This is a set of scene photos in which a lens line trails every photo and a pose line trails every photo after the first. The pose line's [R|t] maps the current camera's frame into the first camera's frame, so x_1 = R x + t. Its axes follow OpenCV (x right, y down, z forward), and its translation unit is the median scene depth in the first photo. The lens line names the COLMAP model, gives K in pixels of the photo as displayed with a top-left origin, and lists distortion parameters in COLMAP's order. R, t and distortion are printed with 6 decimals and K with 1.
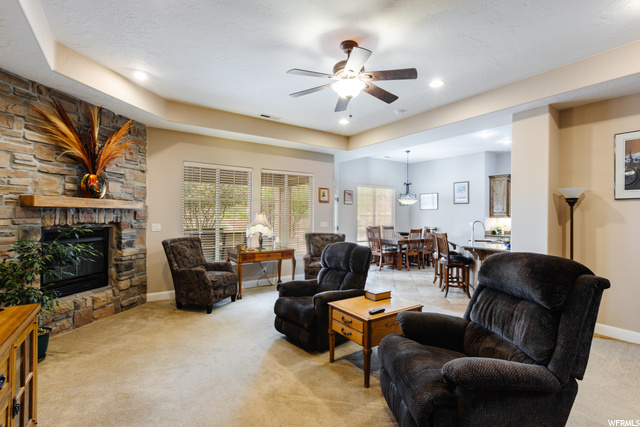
lens RADIAL K [[298.3, 0, 320.0], [0, 298.3, 213.5], [0, 0, 1]] dist [-0.002226, -0.000256]
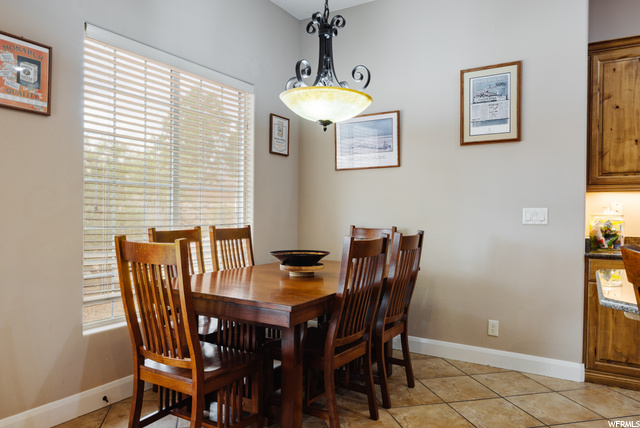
lens RADIAL K [[454.0, 0, 320.0], [0, 454.0, 214.0], [0, 0, 1]] dist [-0.000503, -0.000133]
pose [[0.903461, -0.001925, 0.428666, 0.296600], [-0.003685, 0.999918, 0.012256, 0.059597], [-0.428654, -0.012653, 0.903380, 1.394029]]
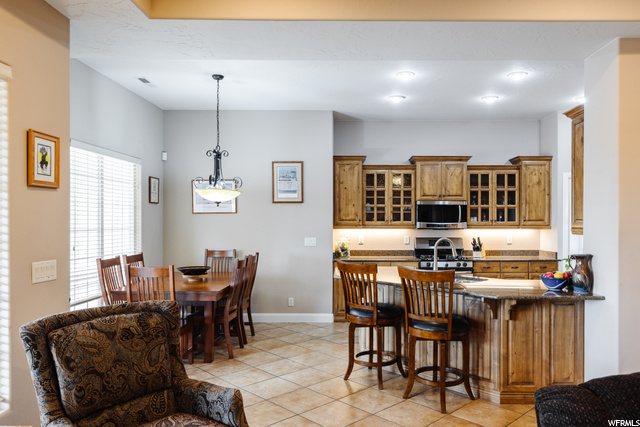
lens RADIAL K [[465.3, 0, 342.9], [0, 465.3, 221.8], [0, 0, 1]] dist [-0.001758, -0.000916]
pose [[0.557761, -0.011964, 0.829915, -0.311326], [0.001800, 0.999911, 0.013205, -0.021649], [-0.829999, -0.005872, 0.557733, 0.948908]]
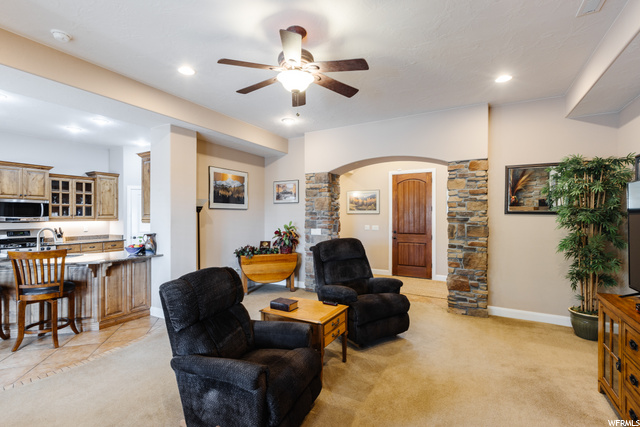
lens RADIAL K [[298.3, 0, 320.0], [0, 298.3, 213.5], [0, 0, 1]] dist [-0.002226, -0.000256]
pose [[-0.448723, -0.005096, 0.893656, -0.548891], [-0.007206, 0.999972, 0.002084, -0.023968], [-0.893642, -0.005505, -0.448747, 1.006088]]
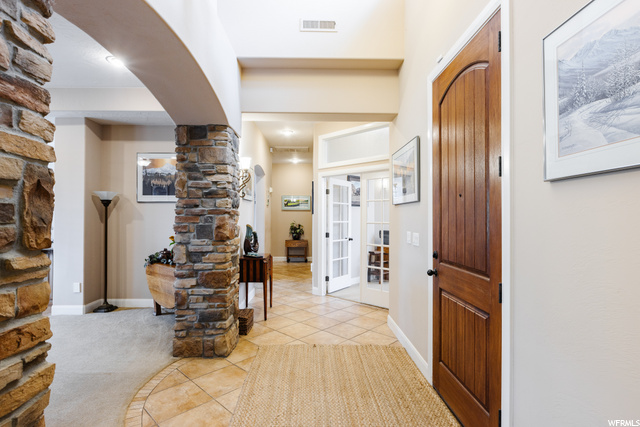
lens RADIAL K [[311.9, 0, 320.0], [0, 311.9, 213.5], [0, 0, 1]] dist [-0.000580, -0.000102]
pose [[0.542058, 0.002188, 0.840338, 0.227382], [0.001517, 0.999992, -0.003582, 0.008321], [-0.840340, 0.003216, 0.542050, -0.367584]]
